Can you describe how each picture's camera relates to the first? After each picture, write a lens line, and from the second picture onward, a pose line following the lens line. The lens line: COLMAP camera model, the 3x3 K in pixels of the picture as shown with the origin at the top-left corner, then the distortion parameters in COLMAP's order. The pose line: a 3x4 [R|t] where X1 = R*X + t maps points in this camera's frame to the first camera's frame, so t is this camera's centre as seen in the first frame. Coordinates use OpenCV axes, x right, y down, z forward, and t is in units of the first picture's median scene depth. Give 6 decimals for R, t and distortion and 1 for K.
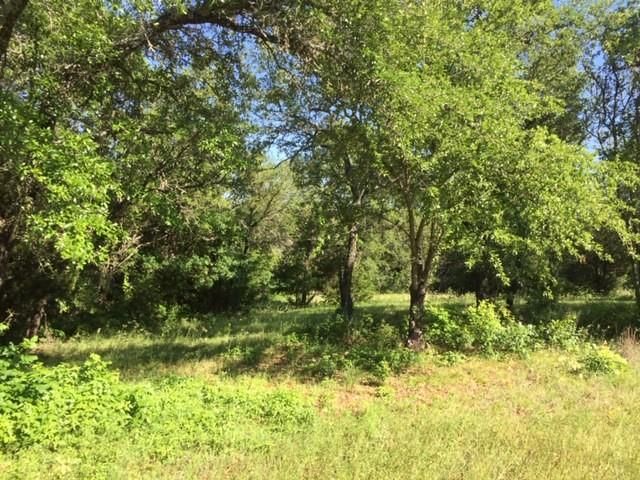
lens RADIAL K [[542.5, 0, 317.8], [0, 542.5, 242.0], [0, 0, 1]] dist [0.062791, -0.077482]
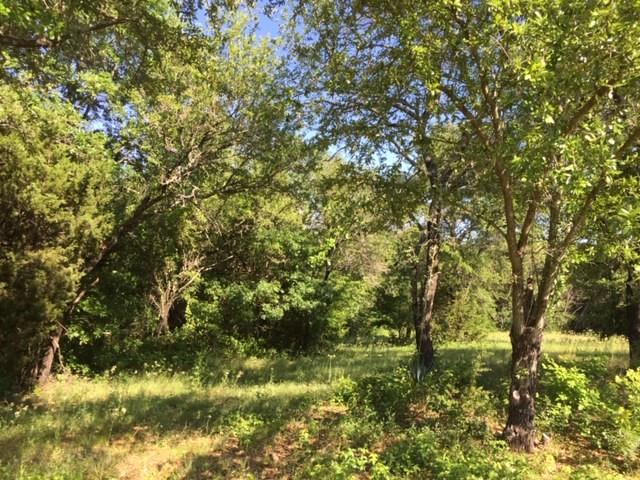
lens RADIAL K [[542.5, 0, 317.8], [0, 542.5, 242.0], [0, 0, 1]] dist [0.062791, -0.077482]
pose [[0.975875, -0.002442, -0.218315, 0.044681], [-0.010245, 0.998324, -0.056964, 0.011787], [0.218089, 0.057826, 0.974214, 0.180759]]
